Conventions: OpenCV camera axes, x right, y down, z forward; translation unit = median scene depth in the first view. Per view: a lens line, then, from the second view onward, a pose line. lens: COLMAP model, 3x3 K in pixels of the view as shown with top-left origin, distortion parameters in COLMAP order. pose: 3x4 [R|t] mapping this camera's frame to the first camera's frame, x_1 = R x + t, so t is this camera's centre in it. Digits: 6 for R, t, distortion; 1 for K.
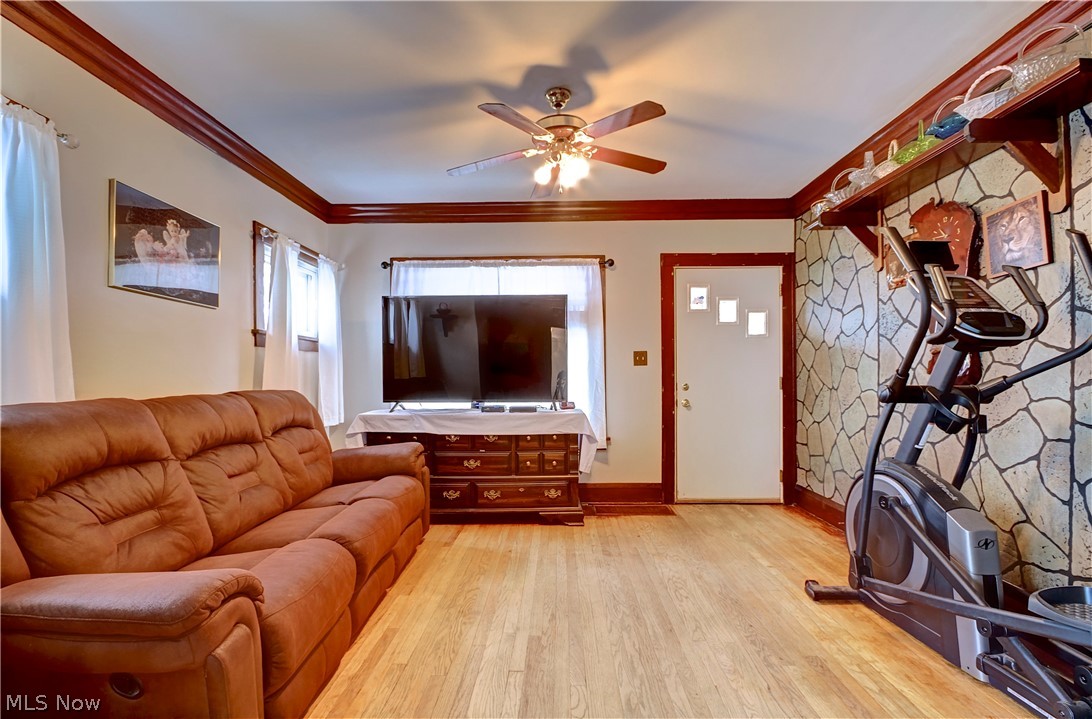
lens RADIAL K [[517.9, 0, 553.3], [0, 517.9, 374.7], [0, 0, 1]] dist [0.004594, -0.004960]
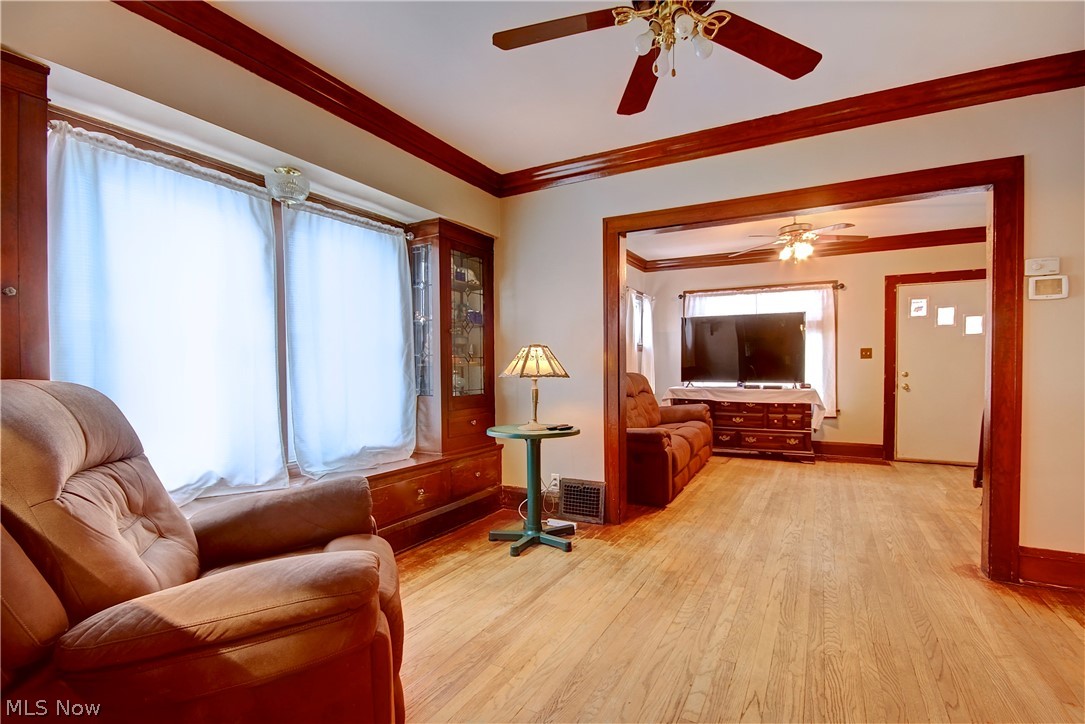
lens RADIAL K [[514.6, 0, 551.4], [0, 514.6, 377.7], [0, 0, 1]] dist [0.004594, -0.004960]
pose [[0.889724, 0.013011, -0.456314, 0.062344], [-0.003025, 0.999740, 0.022609, 0.005881], [0.456490, -0.018735, 0.889531, -0.753483]]
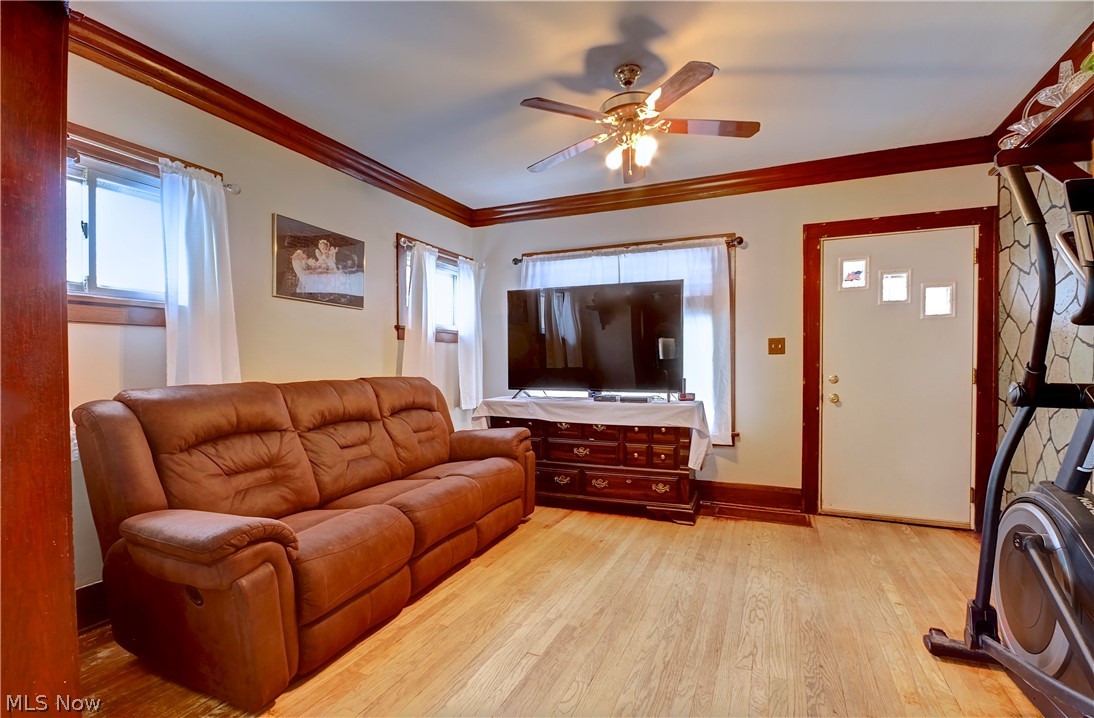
lens RADIAL K [[518.9, 0, 547.8], [0, 518.9, 372.4], [0, 0, 1]] dist [0.004594, -0.004960]
pose [[0.921111, 0.010172, -0.389168, 0.193331], [-0.002815, 0.999806, 0.019470, -0.003805], [0.389290, -0.016838, 0.920961, 0.040140]]
